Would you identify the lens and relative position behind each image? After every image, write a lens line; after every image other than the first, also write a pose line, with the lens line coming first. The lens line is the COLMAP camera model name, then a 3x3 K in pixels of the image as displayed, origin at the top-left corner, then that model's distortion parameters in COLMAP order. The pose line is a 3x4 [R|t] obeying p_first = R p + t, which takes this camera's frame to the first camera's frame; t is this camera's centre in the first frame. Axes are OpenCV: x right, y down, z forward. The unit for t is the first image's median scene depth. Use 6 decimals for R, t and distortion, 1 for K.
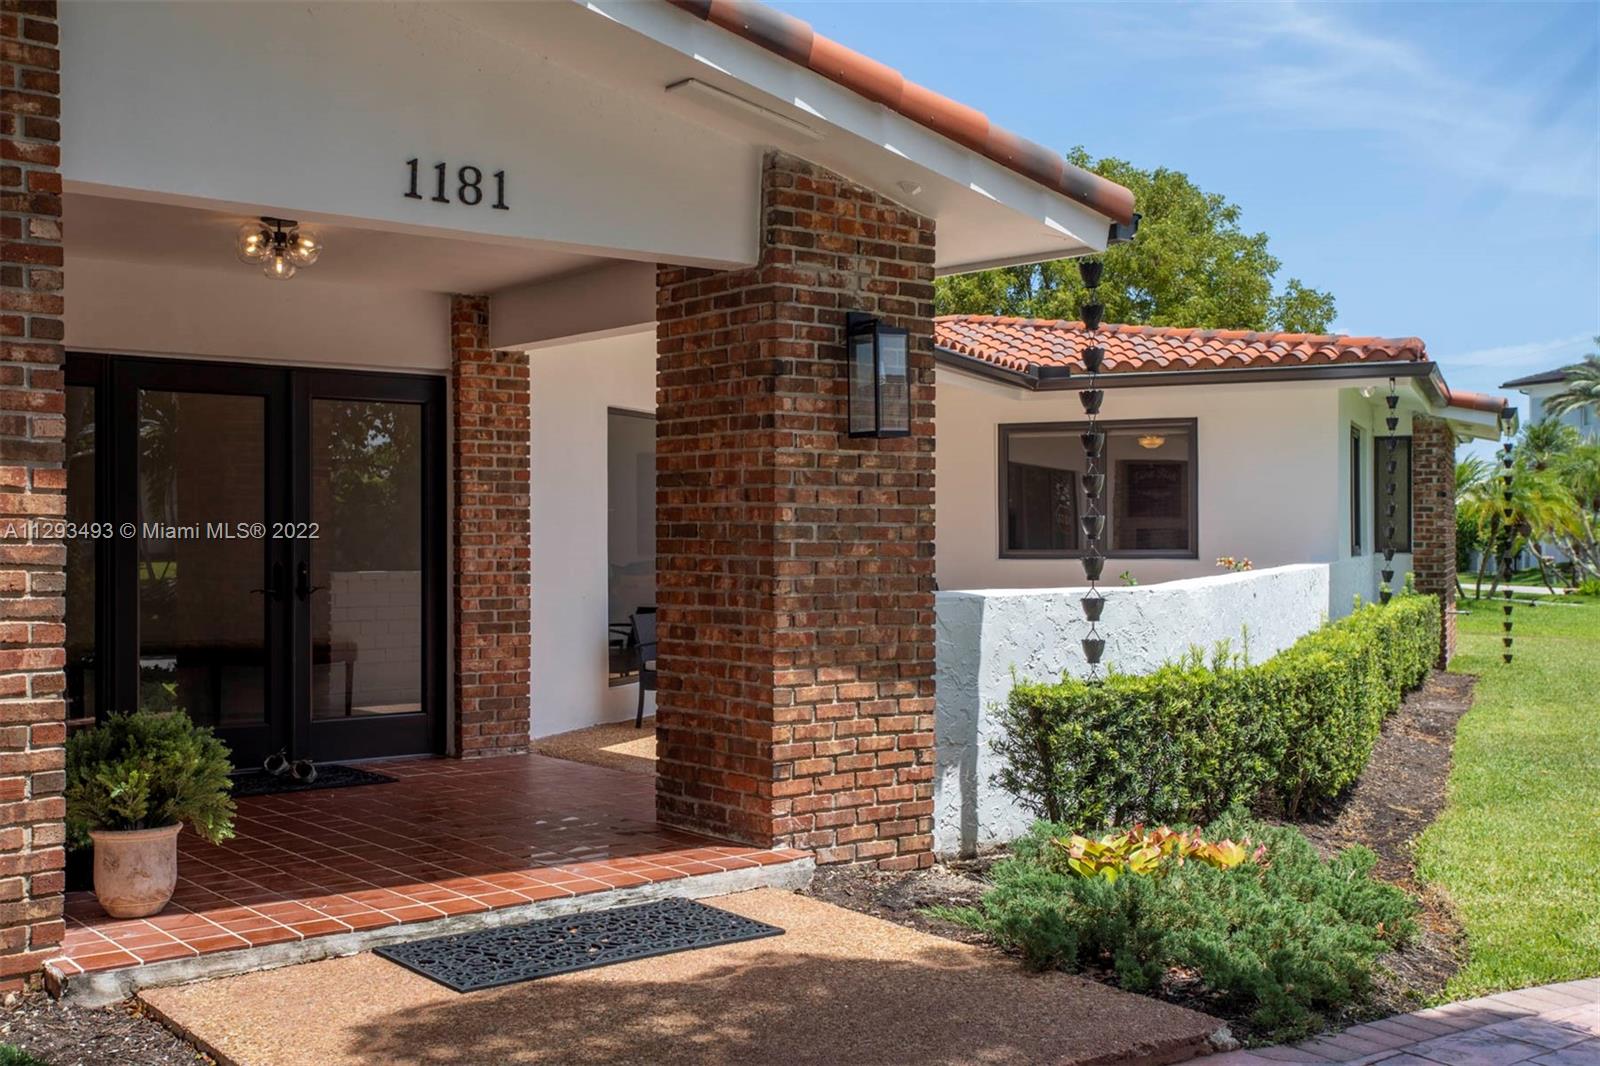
lens RADIAL K [[1726.3, 0, 800.0], [0, 1726.3, 533.0], [0, 0, 1]] dist [0.056771, -0.004867]
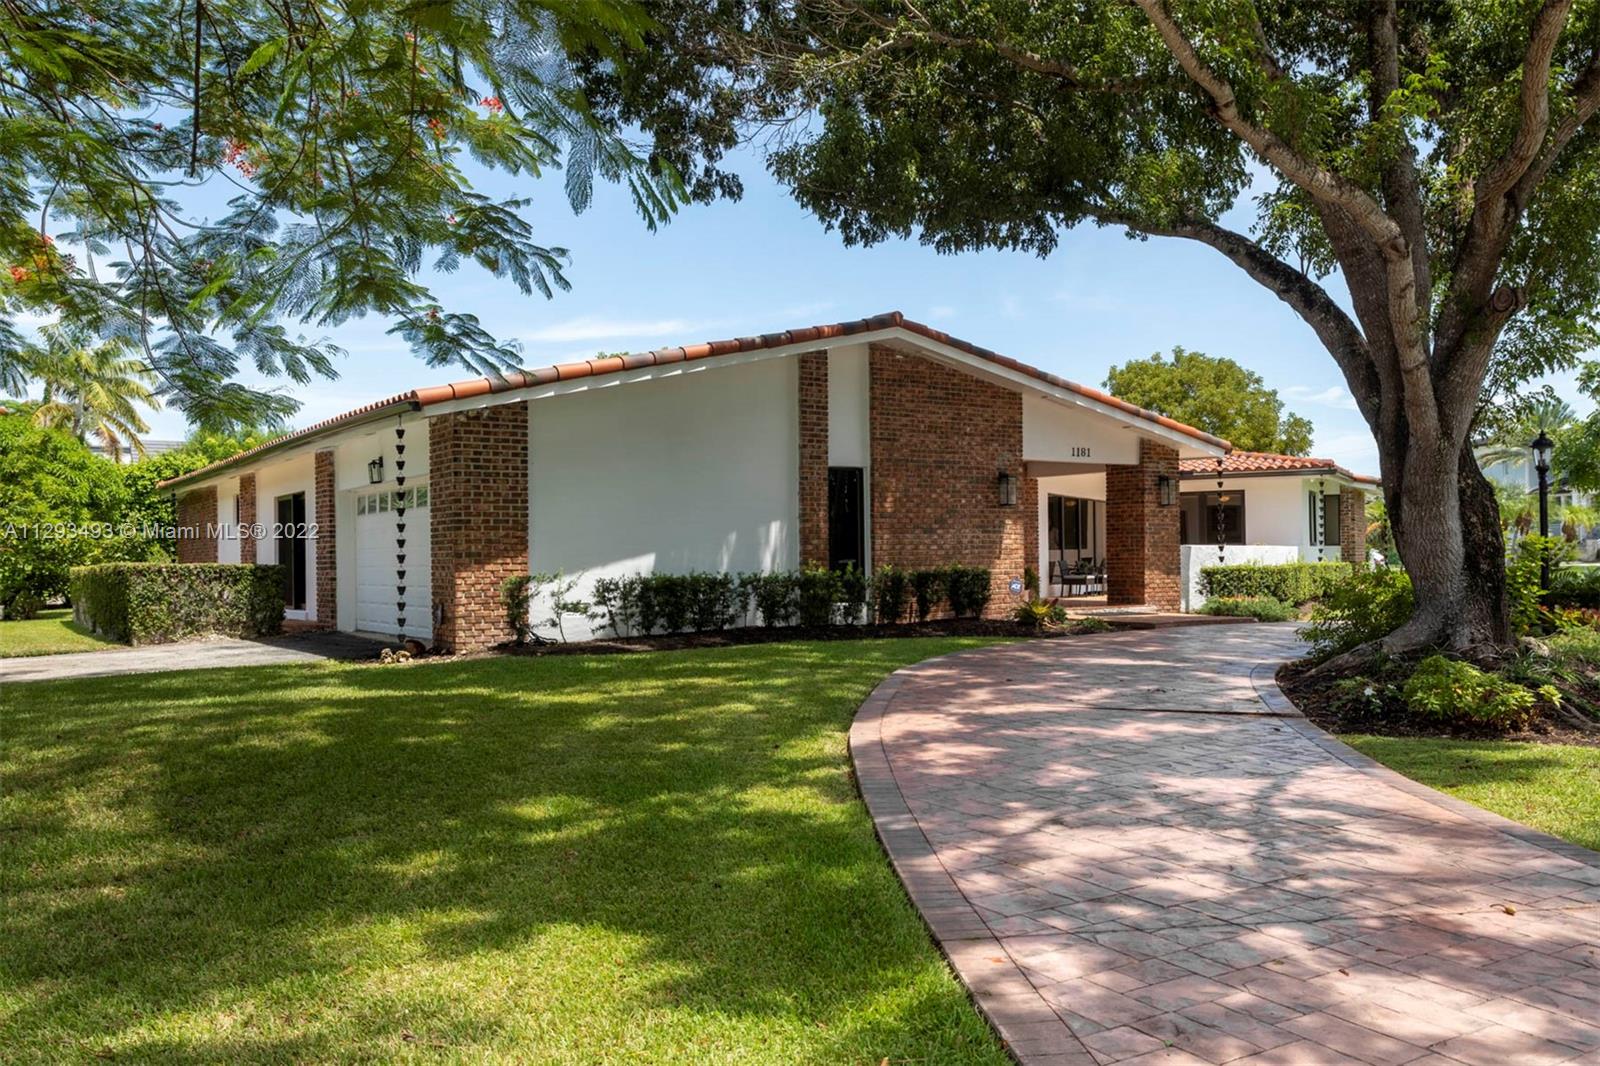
lens RADIAL K [[1325.4, 0, 791.3], [0, 1325.4, 527.3], [0, 0, 1]] dist [0.008354, -0.073324]
pose [[0.995010, -0.010375, -0.099236, -0.377581], [0.007959, 0.999663, -0.024716, 0.047365], [0.099459, 0.023803, 0.994757, -1.568033]]
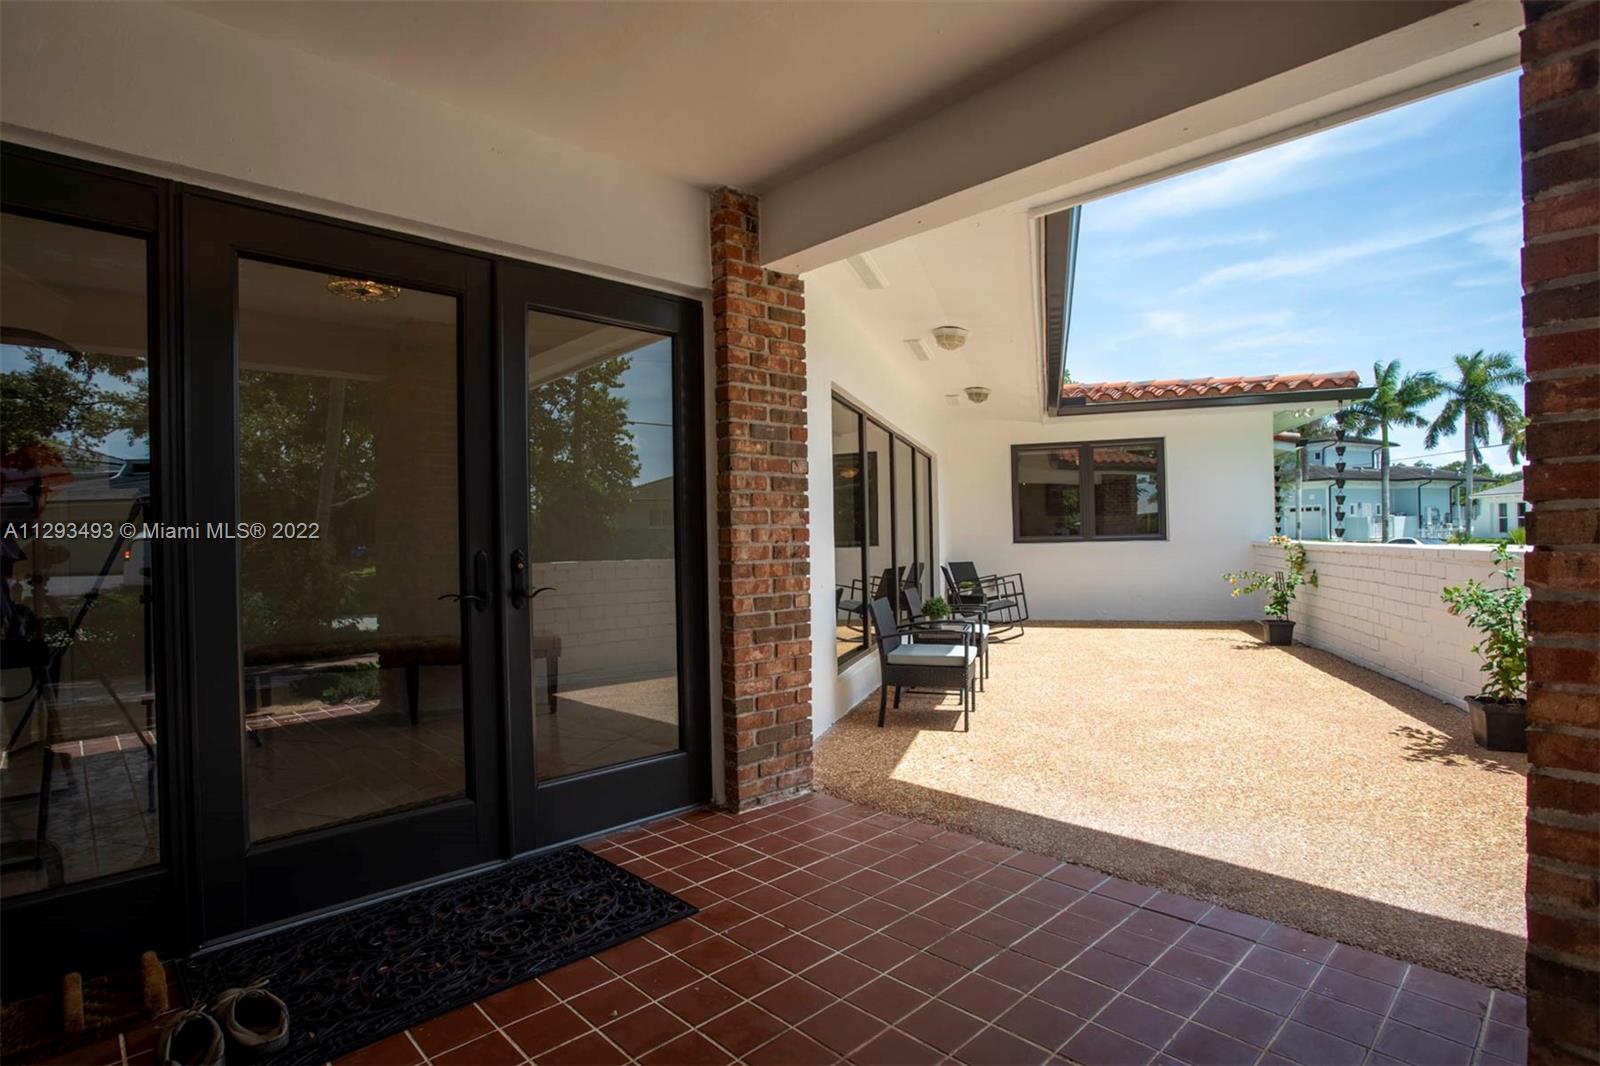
lens RADIAL K [[797.3, 0, 800.1], [0, 797.3, 539.4], [0, 0, 1]] dist [-0.068625, 0.000647]
pose [[0.993316, -0.018462, 0.113943, -0.203635], [0.018443, 0.999829, 0.001224, 0.013243], [-0.113946, 0.000886, 0.993487, 0.654797]]
